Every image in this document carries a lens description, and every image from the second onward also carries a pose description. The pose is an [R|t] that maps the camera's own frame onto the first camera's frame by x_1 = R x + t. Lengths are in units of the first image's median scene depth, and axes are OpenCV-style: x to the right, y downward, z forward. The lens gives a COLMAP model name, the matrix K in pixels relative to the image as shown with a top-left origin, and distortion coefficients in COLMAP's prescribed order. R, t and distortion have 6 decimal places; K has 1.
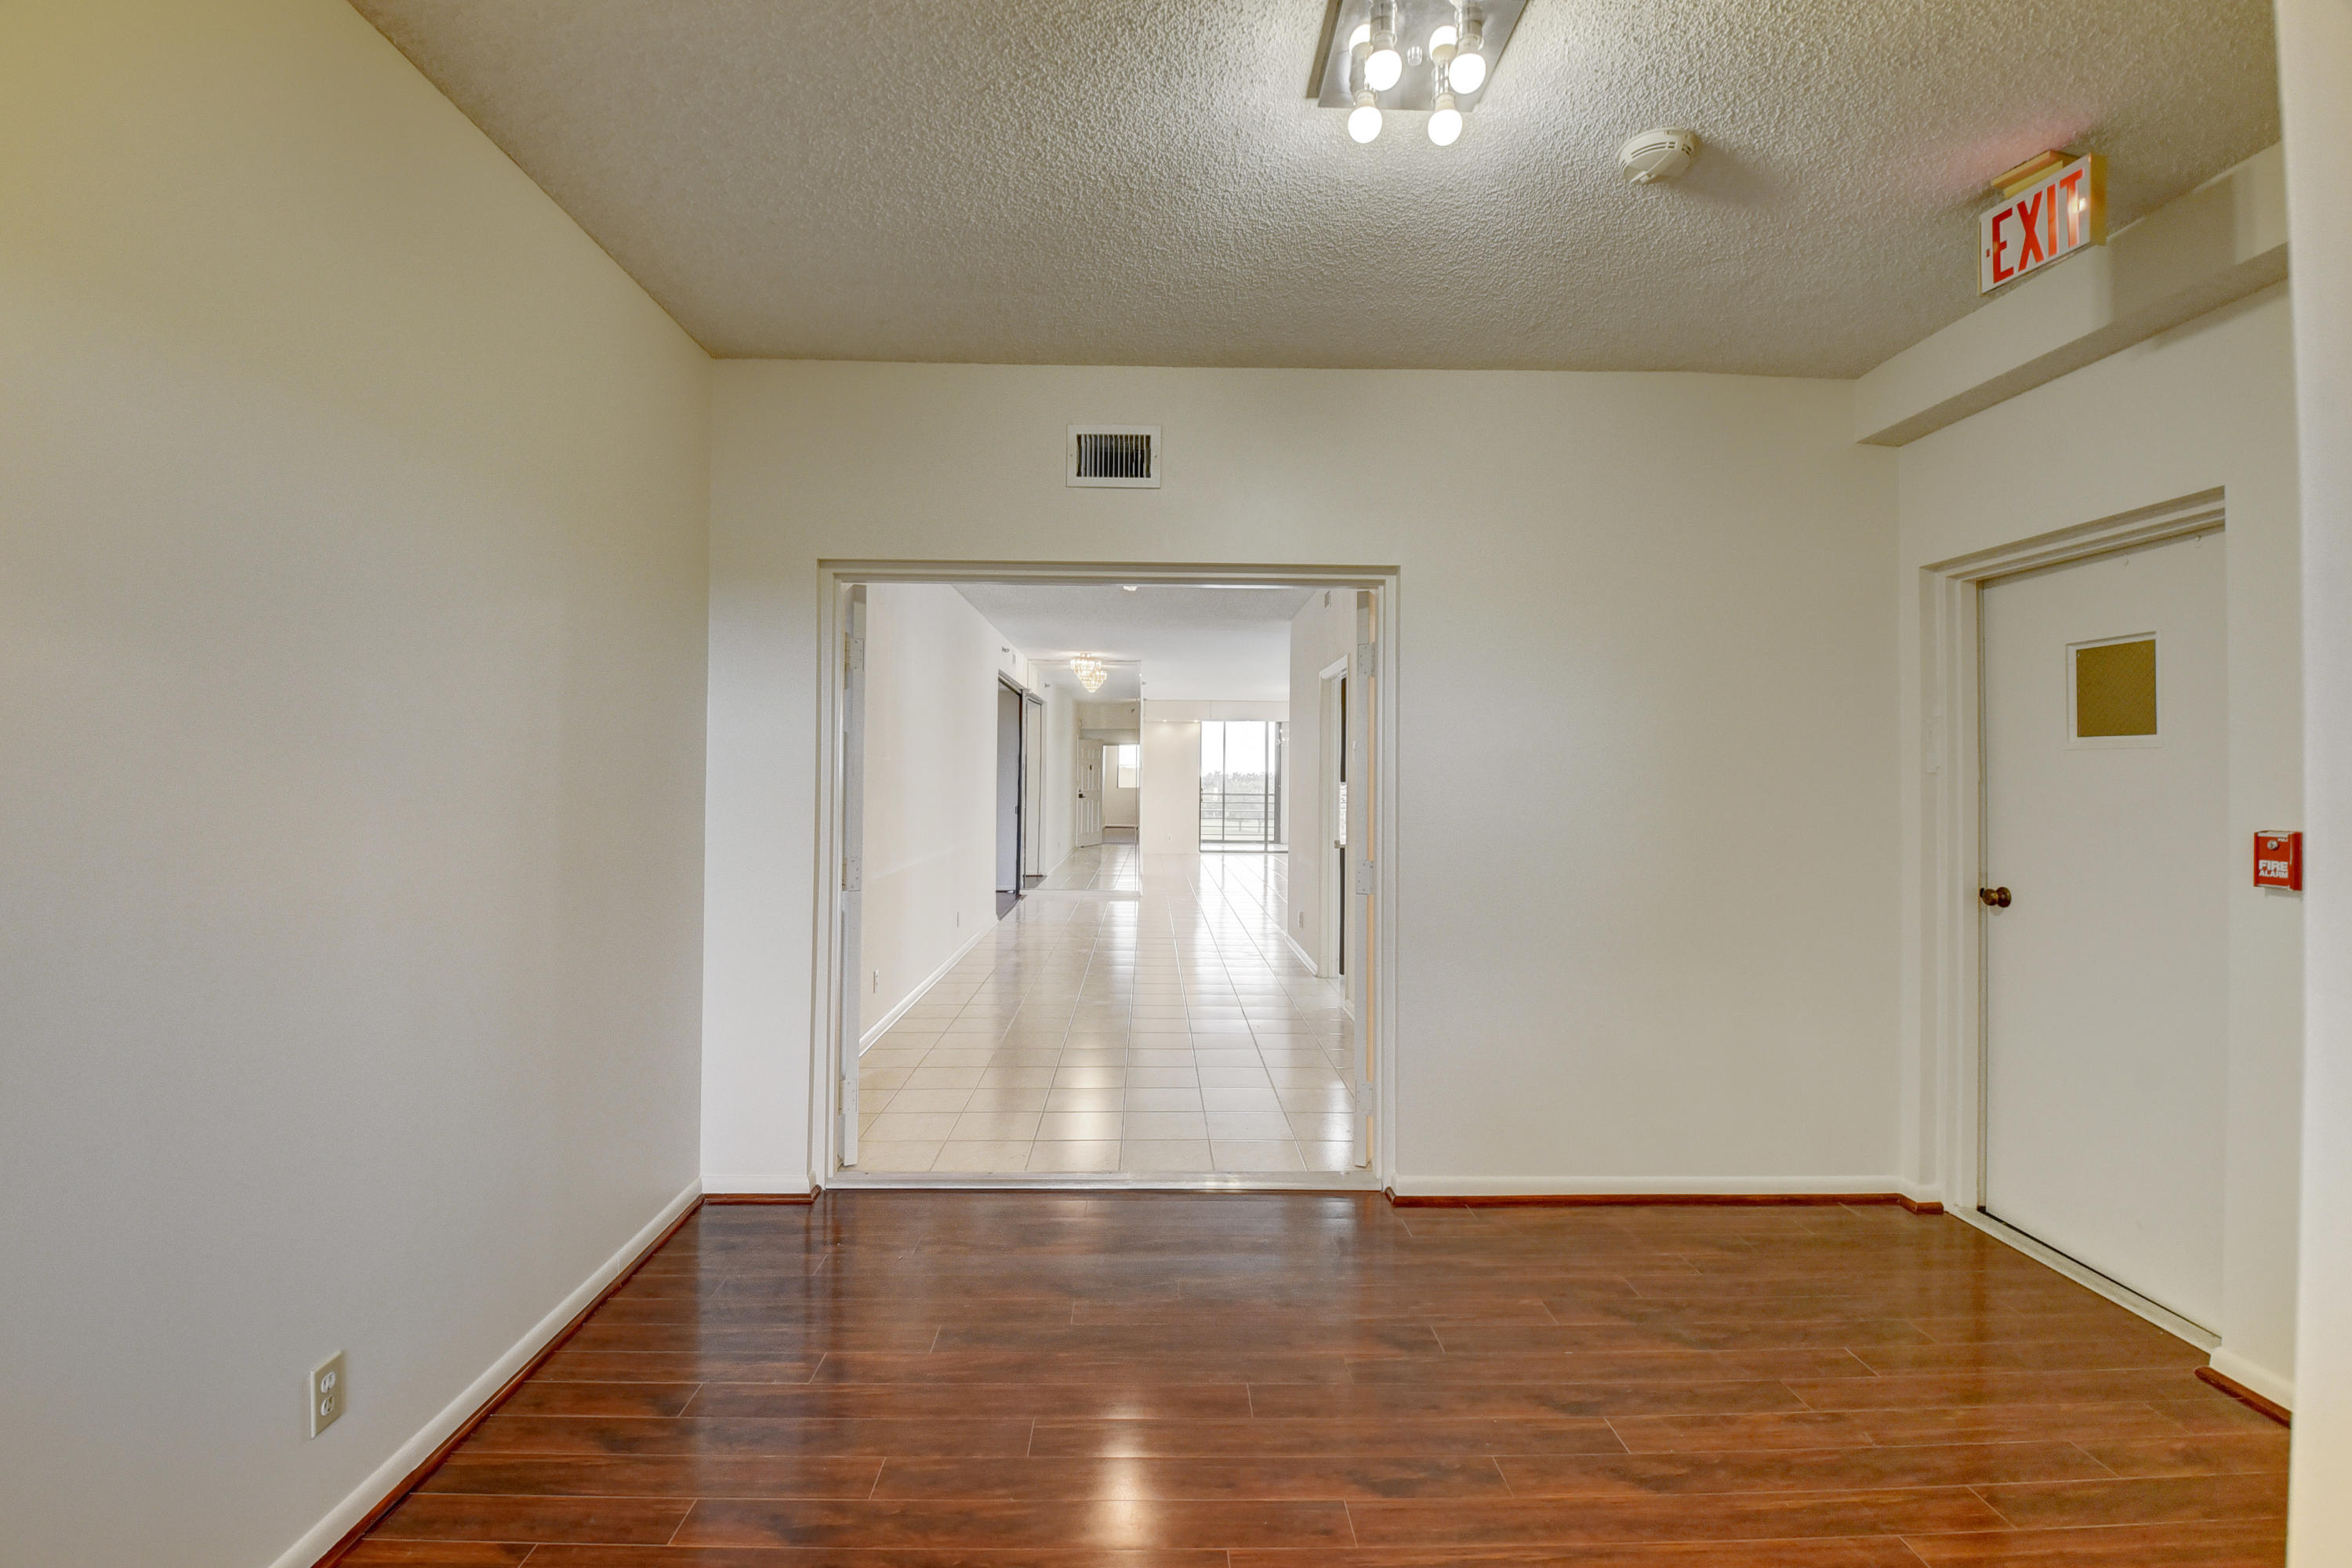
lens RADIAL K [[1017.6, 0, 1174.8], [0, 1017.6, 766.6], [0, 0, 1]] dist [-0.001017, -0.001098]
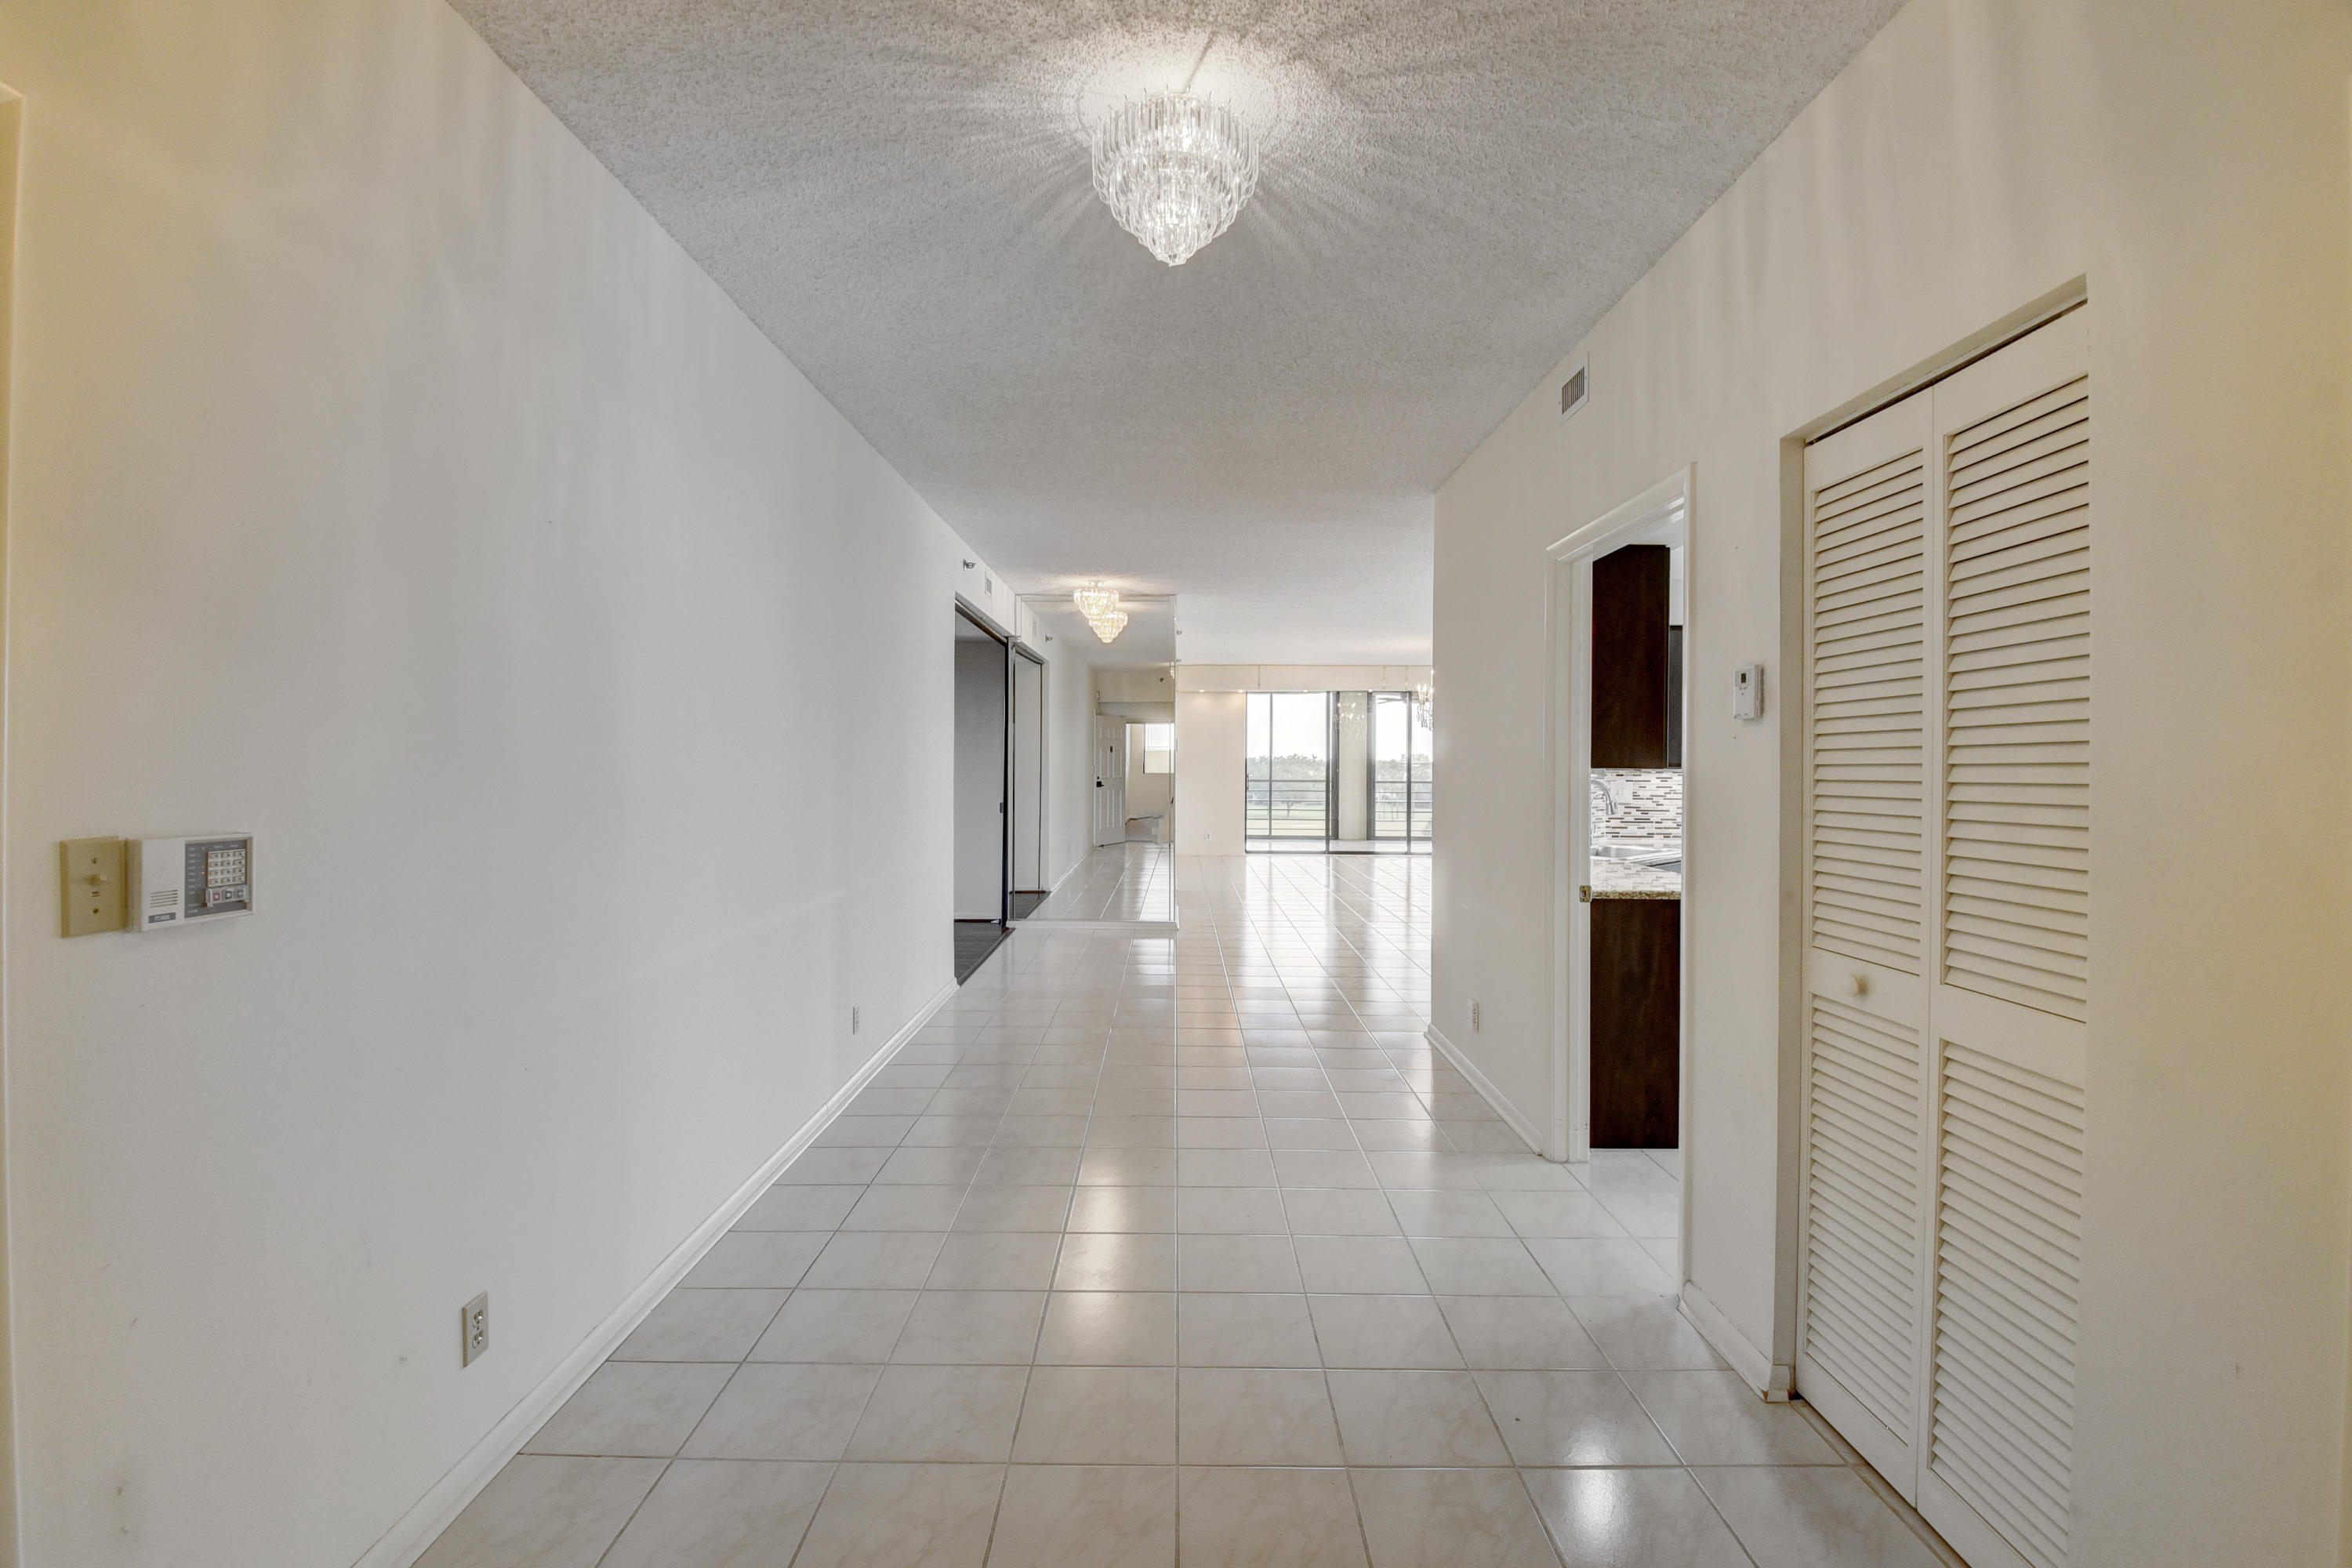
lens RADIAL K [[1017.6, 0, 1176.4], [0, 1017.6, 767.0], [0, 0, 1]] dist [-0.001017, -0.001098]
pose [[0.999688, -0.004925, -0.024469, -0.013209], [0.005339, 0.999843, 0.016873, 0.002241], [0.024382, -0.016999, 0.999558, 0.237561]]
